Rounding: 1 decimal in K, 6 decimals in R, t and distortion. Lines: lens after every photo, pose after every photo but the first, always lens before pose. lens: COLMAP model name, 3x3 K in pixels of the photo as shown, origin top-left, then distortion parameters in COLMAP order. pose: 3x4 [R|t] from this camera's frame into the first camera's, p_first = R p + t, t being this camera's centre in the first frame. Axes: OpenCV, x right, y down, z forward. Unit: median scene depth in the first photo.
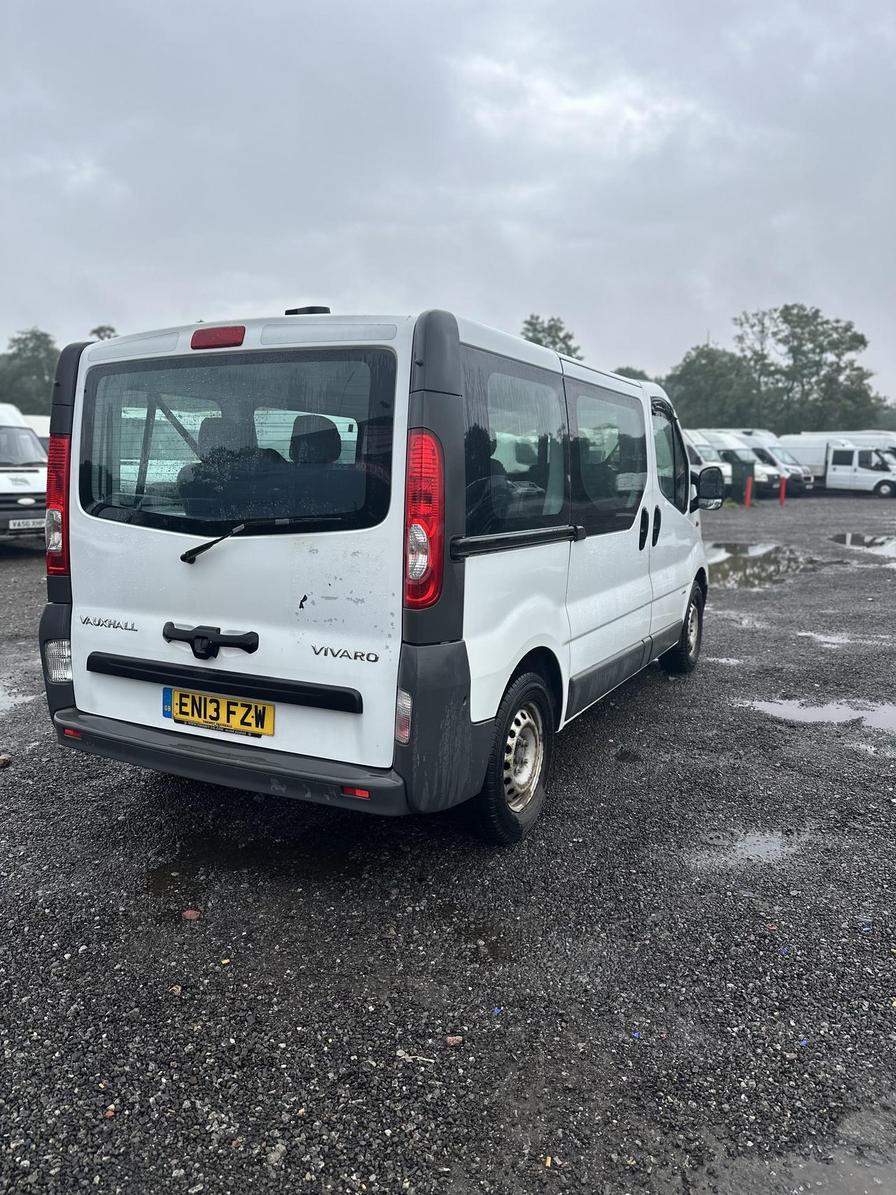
lens RADIAL K [[860.5, 0, 448.0], [0, 860.5, 597.5], [0, 0, 1]] dist [0.060190, -0.133800]
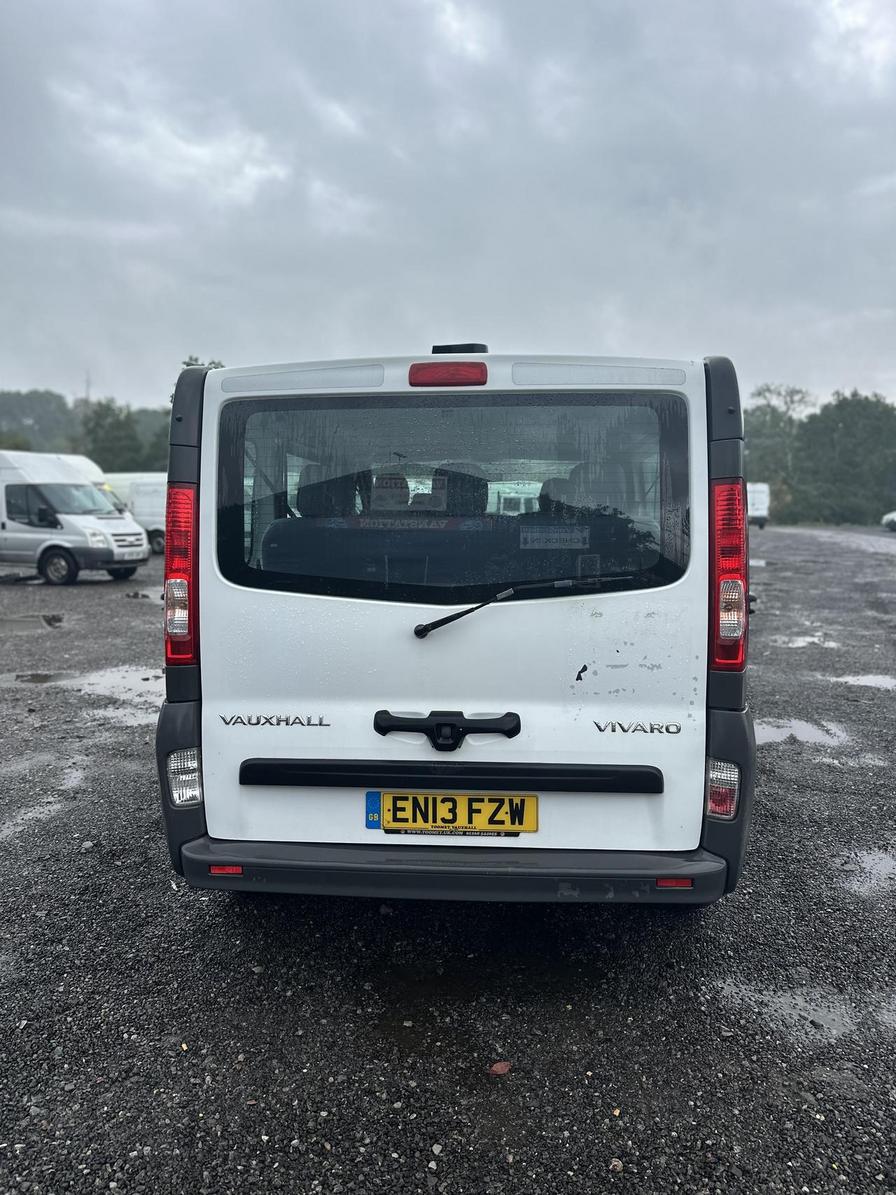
lens RADIAL K [[849.4, 0, 449.2], [0, 849.4, 575.6], [0, 0, 1]] dist [0.005101, 0.002354]
pose [[0.925420, -0.040171, 0.376808, -0.581247], [0.066304, 0.996191, -0.056637, -0.050768], [-0.373098, 0.077397, 0.924558, 0.227470]]
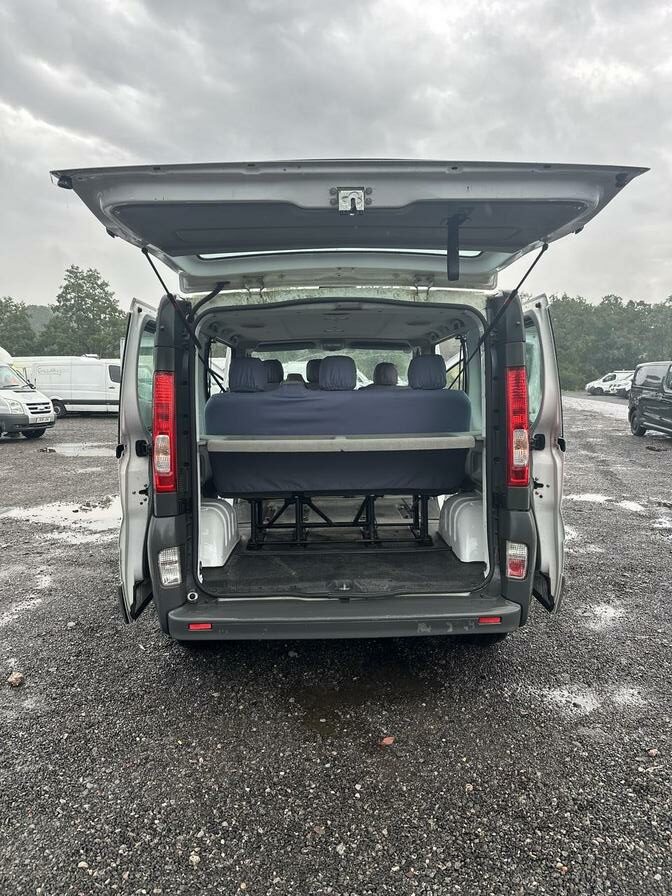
lens RADIAL K [[635.9, 0, 335.5], [0, 635.9, 425.2], [0, 0, 1]] dist [0.017542, -0.002548]
pose [[0.883321, -0.050631, 0.466025, -0.729866], [0.087677, 0.994451, -0.058144, -0.049392], [-0.460495, 0.092220, 0.882859, 0.146619]]
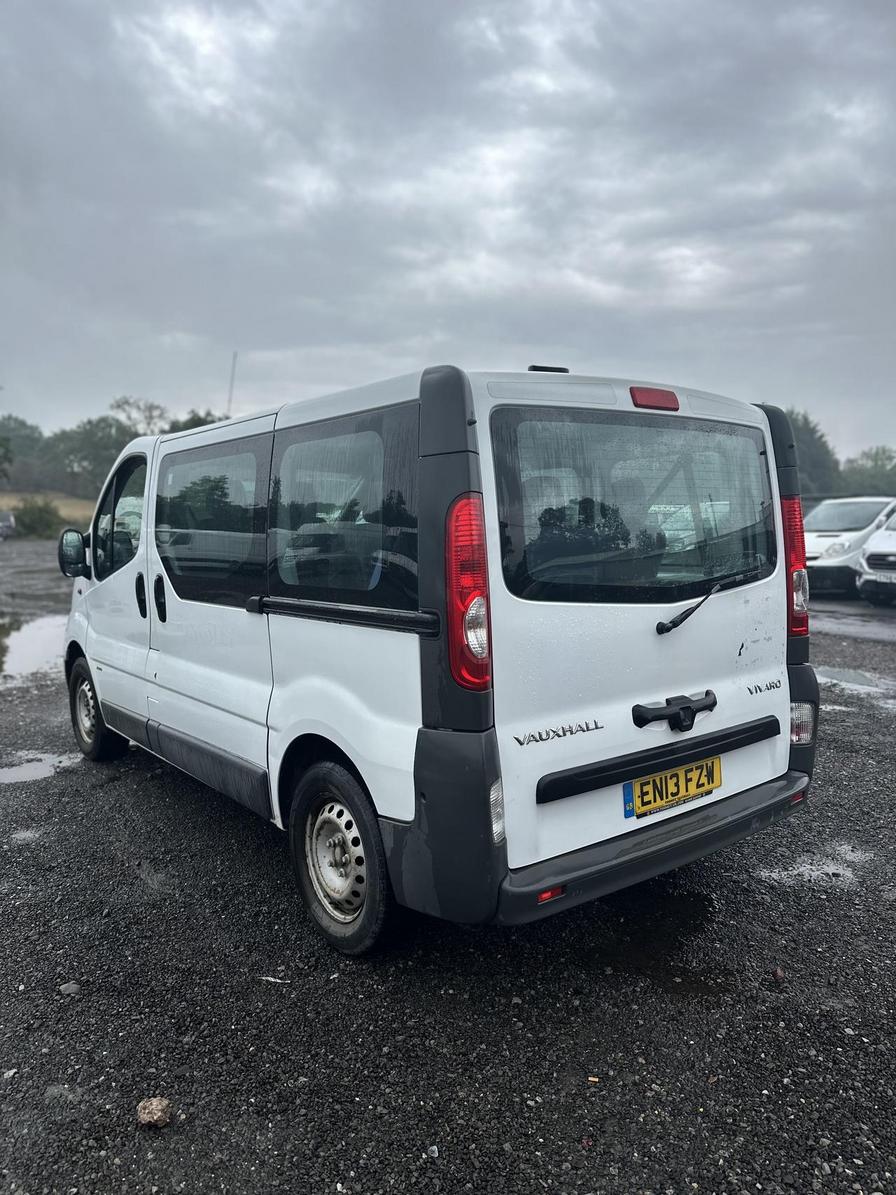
lens RADIAL K [[846.2, 0, 448.0], [0, 846.2, 597.5], [0, 0, 1]] dist [0.001356, 0.001007]
pose [[0.426214, -0.094436, 0.899680, -1.208614], [0.144088, 0.988926, 0.035544, -0.142944], [-0.893074, 0.114484, 0.435101, 0.811406]]
